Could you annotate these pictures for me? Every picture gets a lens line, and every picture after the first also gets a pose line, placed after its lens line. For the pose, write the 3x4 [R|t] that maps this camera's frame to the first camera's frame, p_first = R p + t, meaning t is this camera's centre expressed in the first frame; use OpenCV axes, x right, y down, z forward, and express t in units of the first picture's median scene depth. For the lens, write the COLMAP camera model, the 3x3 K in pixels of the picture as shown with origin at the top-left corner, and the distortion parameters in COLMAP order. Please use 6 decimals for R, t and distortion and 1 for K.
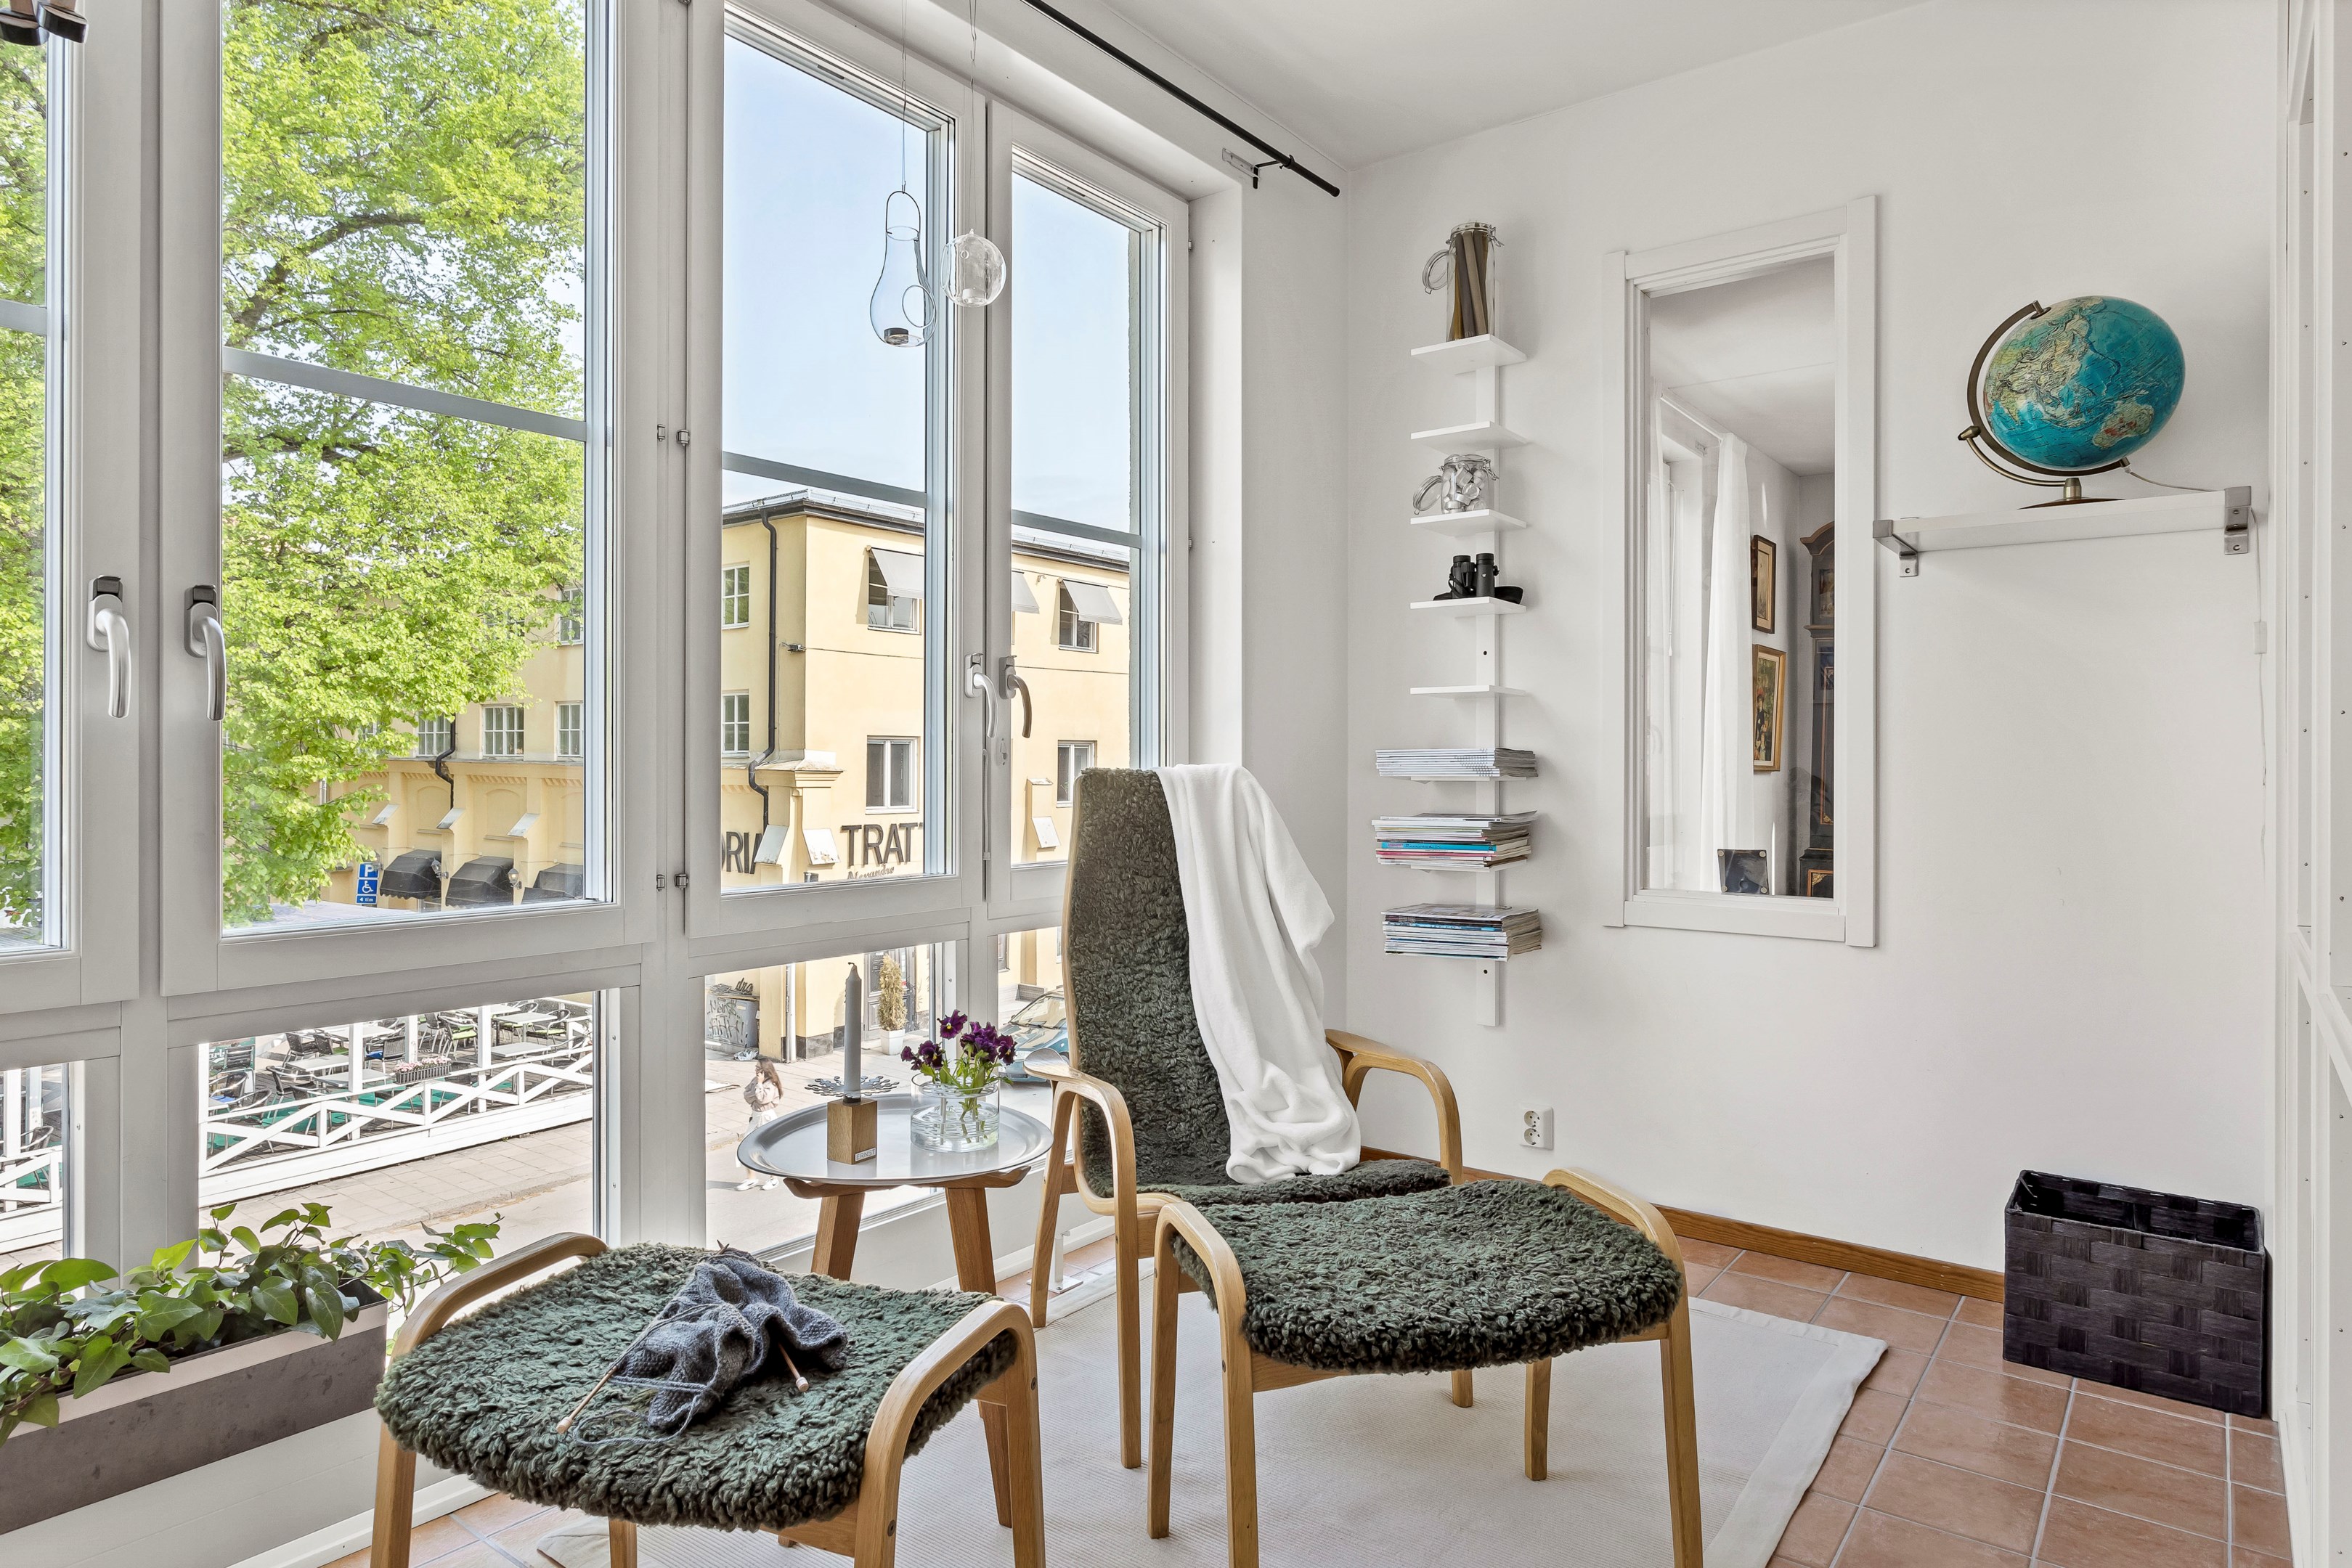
lens RADIAL K [[1400.9, 0, 1182.3], [0, 1400.9, 772.5], [0, 0, 1]] dist [0.000645, -0.001907]
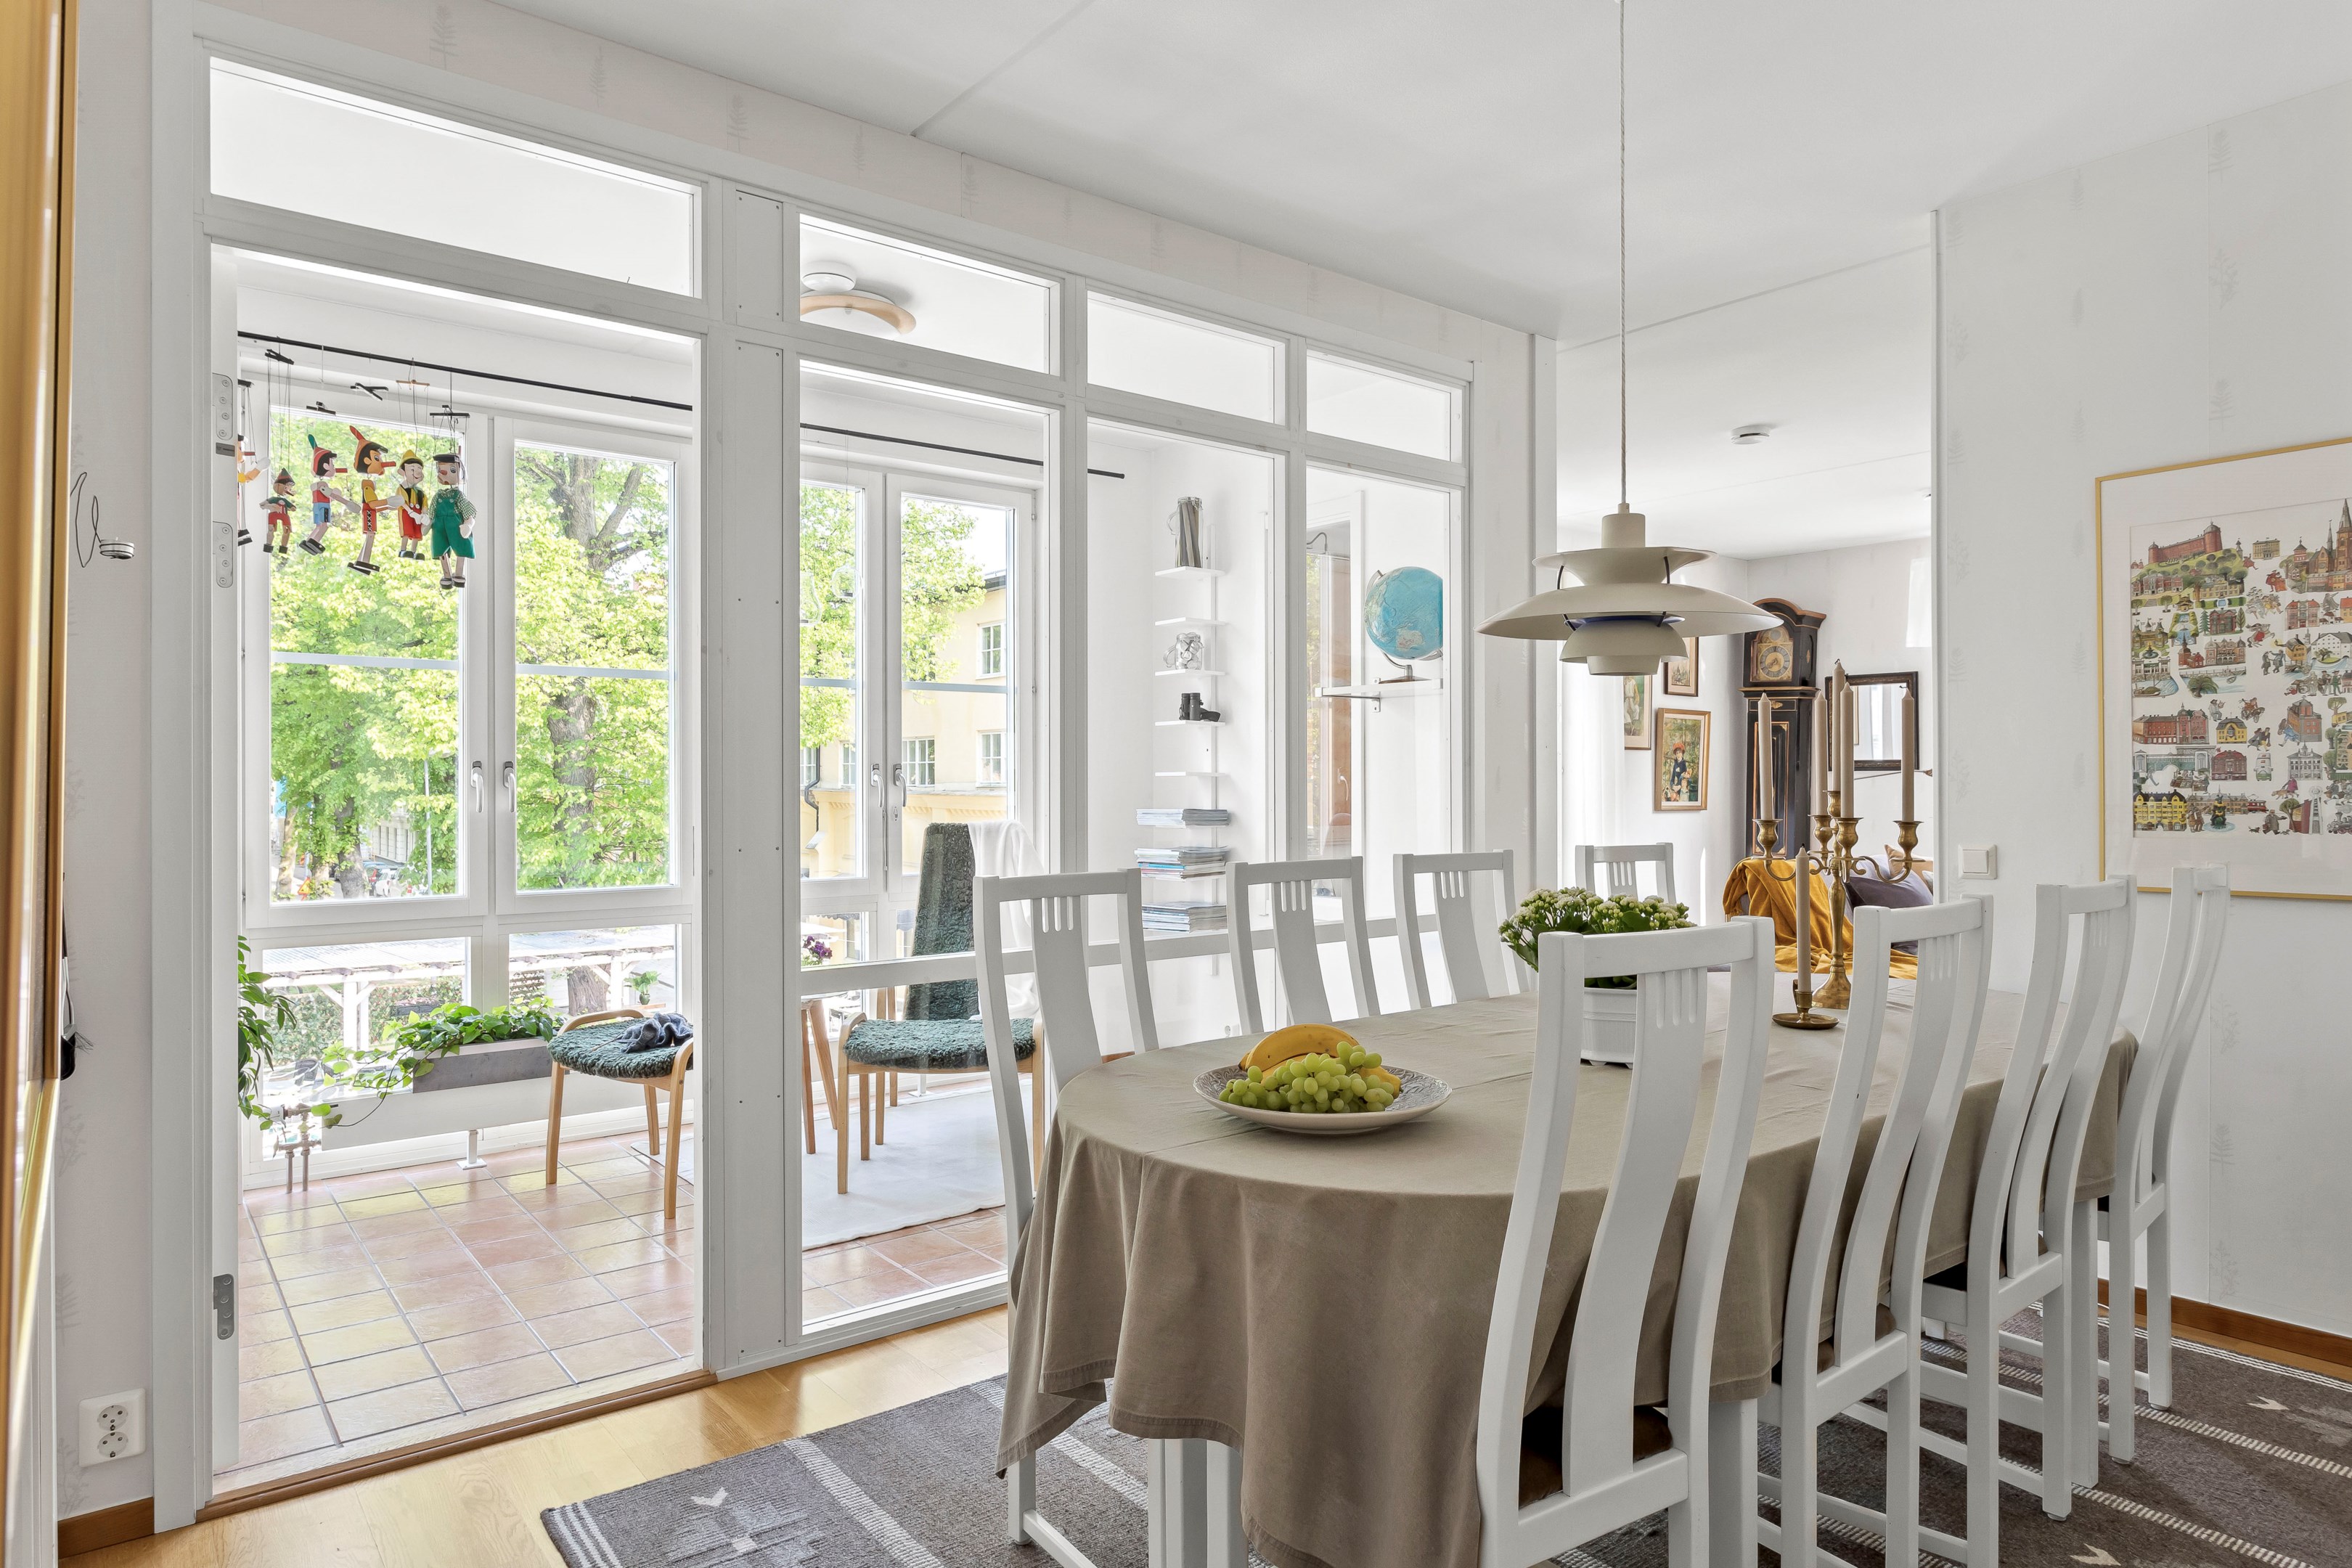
lens RADIAL K [[1401.1, 0, 1154.6], [0, 1401.1, 793.5], [0, 0, 1]] dist [0.000645, -0.001907]
pose [[0.967697, -0.004052, -0.252085, 0.592513], [0.003545, 0.999991, -0.002465, -0.031071], [0.252093, 0.001492, 0.967702, -0.647987]]
